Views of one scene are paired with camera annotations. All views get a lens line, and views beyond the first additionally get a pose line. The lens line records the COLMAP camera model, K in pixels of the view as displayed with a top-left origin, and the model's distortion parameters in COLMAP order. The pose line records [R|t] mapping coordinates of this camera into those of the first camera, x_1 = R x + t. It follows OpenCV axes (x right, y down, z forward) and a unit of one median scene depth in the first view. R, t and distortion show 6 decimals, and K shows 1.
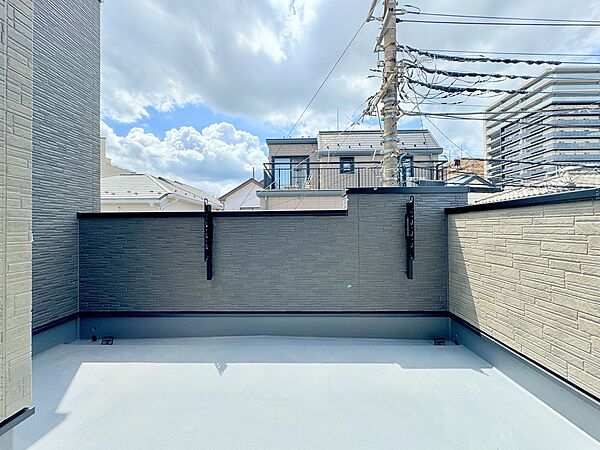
lens RADIAL K [[239.8, 0, 299.3], [0, 239.8, 224.1], [0, 0, 1]] dist [-0.001474, 0.000277]
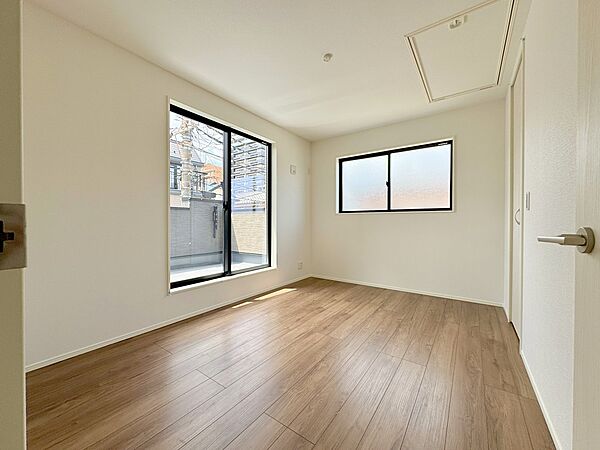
lens RADIAL K [[239.8, 0, 299.3], [0, 239.8, 224.1], [0, 0, 1]] dist [-0.001474, 0.000277]
pose [[0.561942, 0.002724, 0.827172, -0.992918], [-0.015720, 0.999849, 0.007386, 0.054964], [-0.827027, -0.017154, 0.561900, -0.988775]]
